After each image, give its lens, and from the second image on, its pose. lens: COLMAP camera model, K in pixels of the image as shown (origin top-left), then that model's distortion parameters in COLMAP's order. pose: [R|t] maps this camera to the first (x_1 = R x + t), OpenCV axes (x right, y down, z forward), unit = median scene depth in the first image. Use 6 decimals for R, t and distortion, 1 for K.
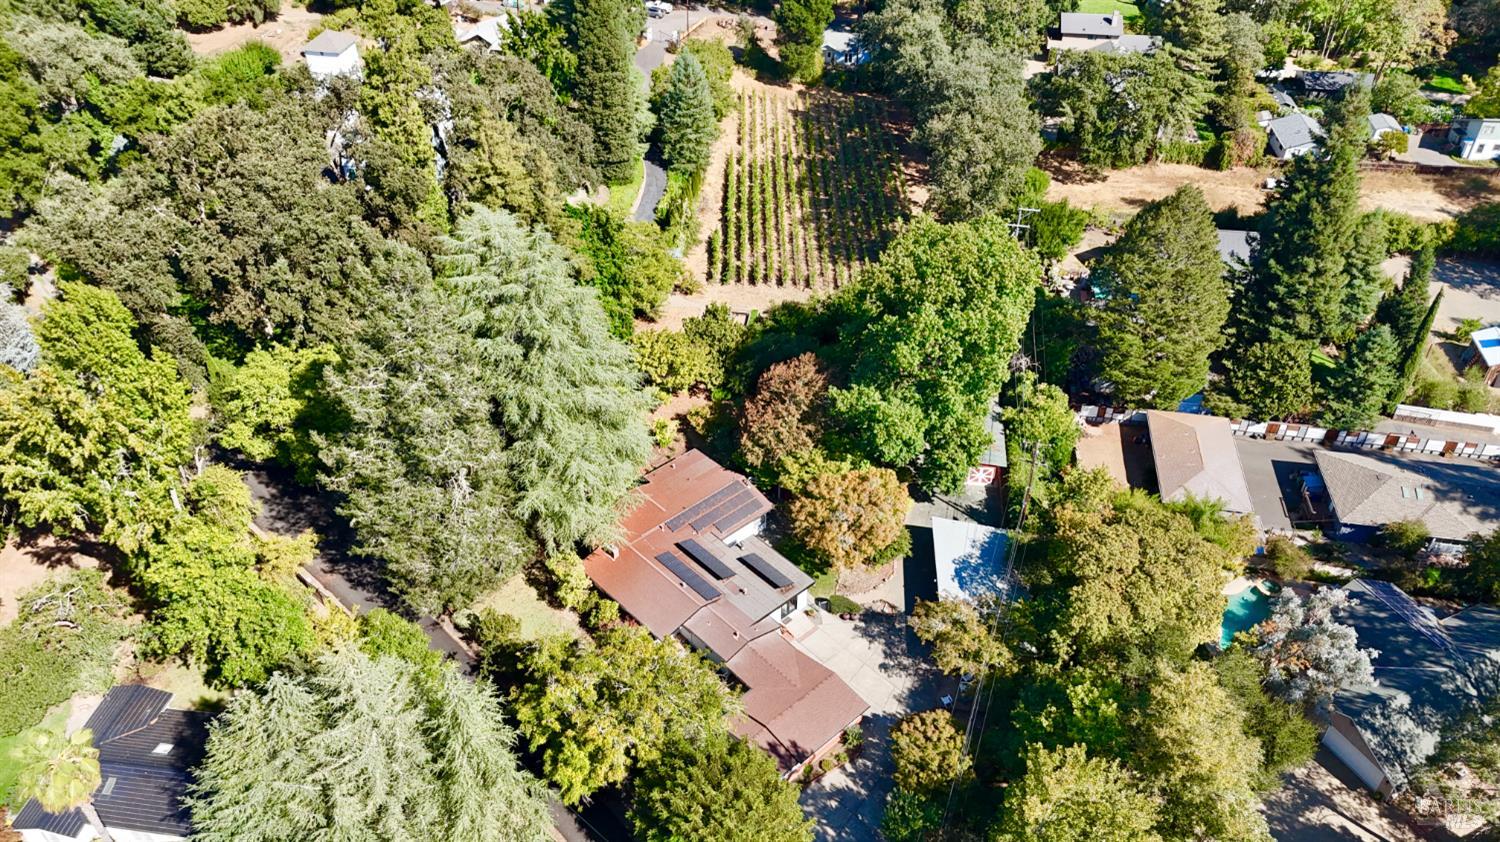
lens RADIAL K [[1100.9, 0, 760.1], [0, 1100.9, 423.0], [0, 0, 1]] dist [0.071165, -0.080785]
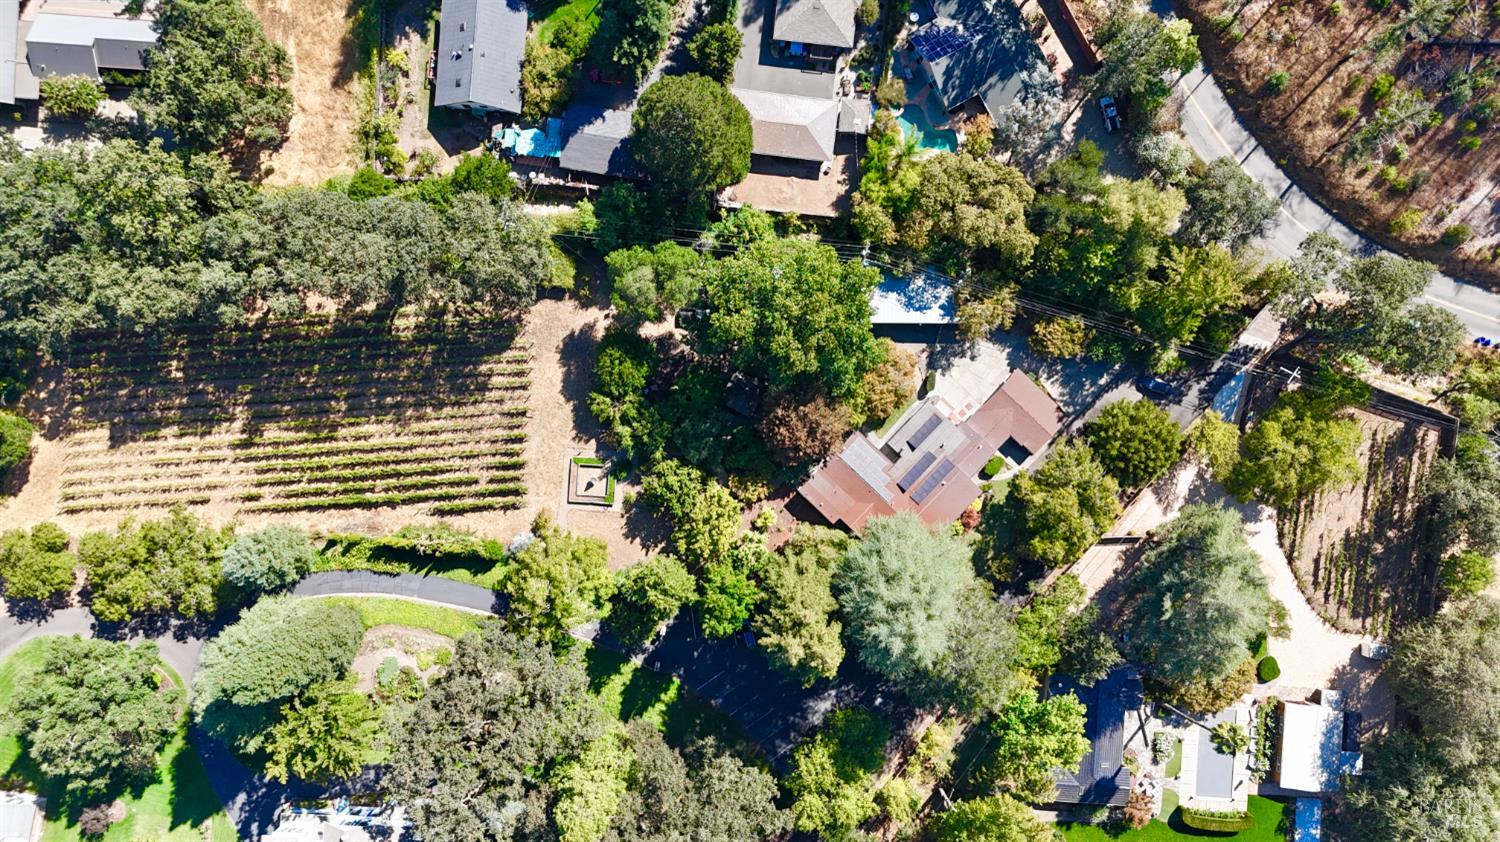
lens RADIAL K [[1100.9, 0, 760.1], [0, 1100.9, 423.0], [0, 0, 1]] dist [0.071165, -0.080785]
pose [[-0.057567, -0.998318, -0.006844, 0.026026], [0.595222, -0.039825, 0.802574, -0.774390], [-0.801497, 0.042128, 0.596513, 0.157663]]
